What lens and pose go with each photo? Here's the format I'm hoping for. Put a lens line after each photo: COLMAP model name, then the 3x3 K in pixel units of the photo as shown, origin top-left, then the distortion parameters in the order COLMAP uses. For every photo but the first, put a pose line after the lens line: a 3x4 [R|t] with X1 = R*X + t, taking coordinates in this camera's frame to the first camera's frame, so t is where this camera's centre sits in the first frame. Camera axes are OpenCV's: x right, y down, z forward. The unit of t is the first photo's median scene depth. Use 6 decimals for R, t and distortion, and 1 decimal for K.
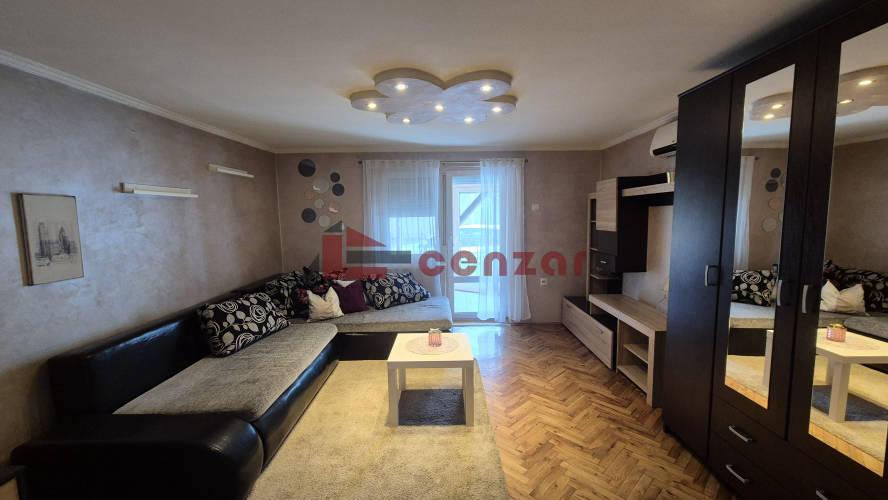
lens RADIAL K [[363.6, 0, 444.0], [0, 363.6, 250.0], [0, 0, 1]] dist [0.000034, 0.000273]
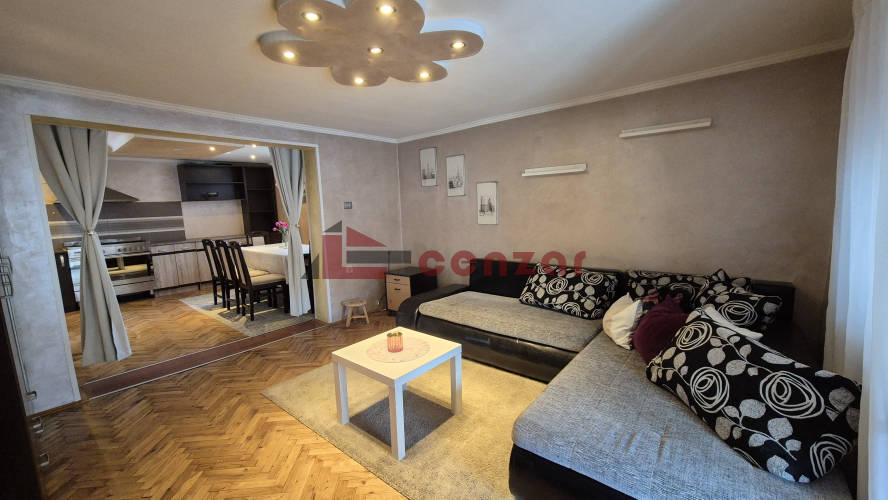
lens RADIAL K [[363.6, 0, 444.0], [0, 363.6, 250.0], [0, 0, 1]] dist [0.000034, 0.000273]
pose [[-0.639639, 0.139075, -0.755989, 0.456301], [-0.029176, 0.978395, 0.204676, -0.125853], [0.768121, 0.152975, -0.621762, 1.422958]]
